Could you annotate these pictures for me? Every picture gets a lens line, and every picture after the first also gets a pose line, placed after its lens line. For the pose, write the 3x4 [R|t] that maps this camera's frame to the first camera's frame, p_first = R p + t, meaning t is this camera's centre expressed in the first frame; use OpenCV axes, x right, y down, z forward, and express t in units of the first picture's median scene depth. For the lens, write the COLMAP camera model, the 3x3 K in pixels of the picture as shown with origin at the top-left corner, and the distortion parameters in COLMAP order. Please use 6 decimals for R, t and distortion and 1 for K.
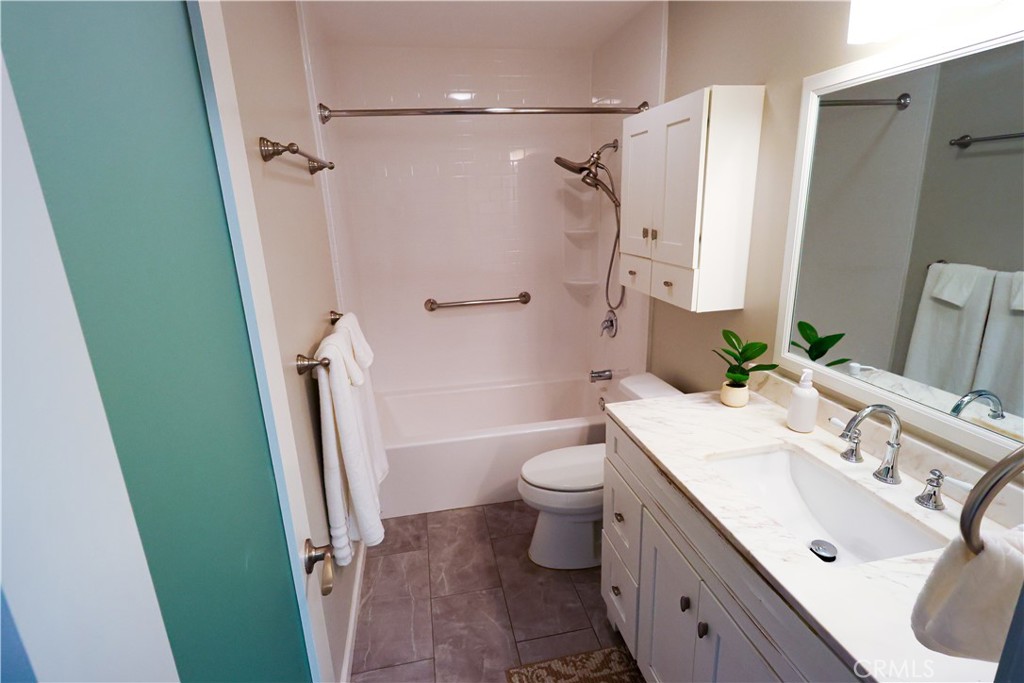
lens RADIAL K [[500.3, 0, 510.7], [0, 500.3, 342.5], [0, 0, 1]] dist [-0.001871, -0.000478]
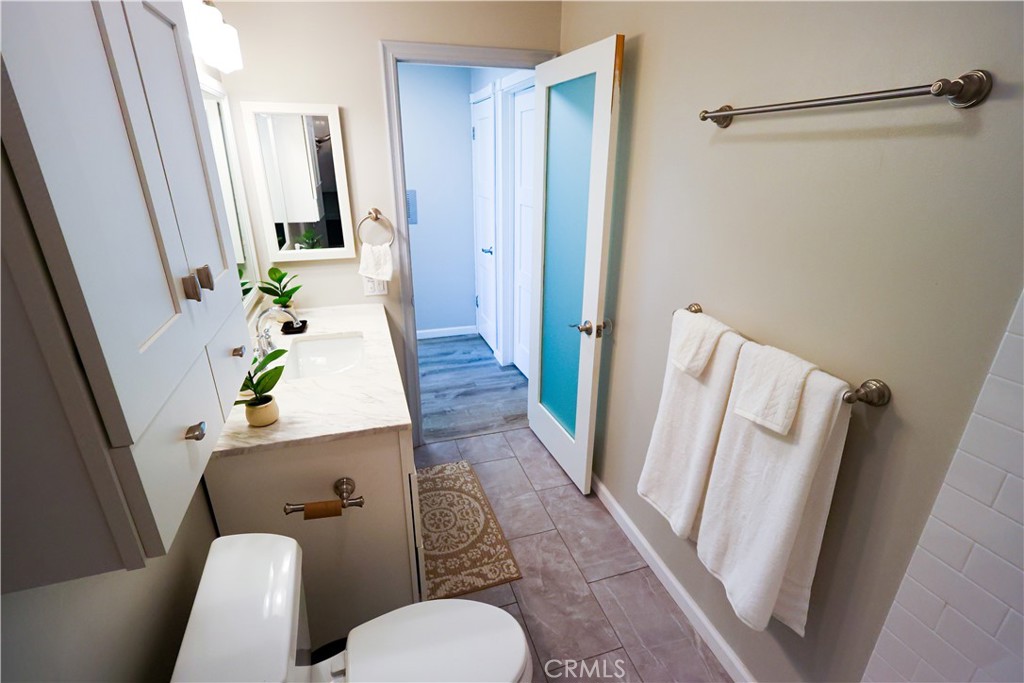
lens RADIAL K [[476.0, 0, 510.4], [0, 476.0, 342.6], [0, 0, 1]] dist [-0.011693, 0.000410]
pose [[-0.993278, 0.070748, -0.091611, 0.077105], [0.000425, 0.793687, 0.608326, -0.442598], [0.115749, 0.604198, -0.788382, 1.459710]]
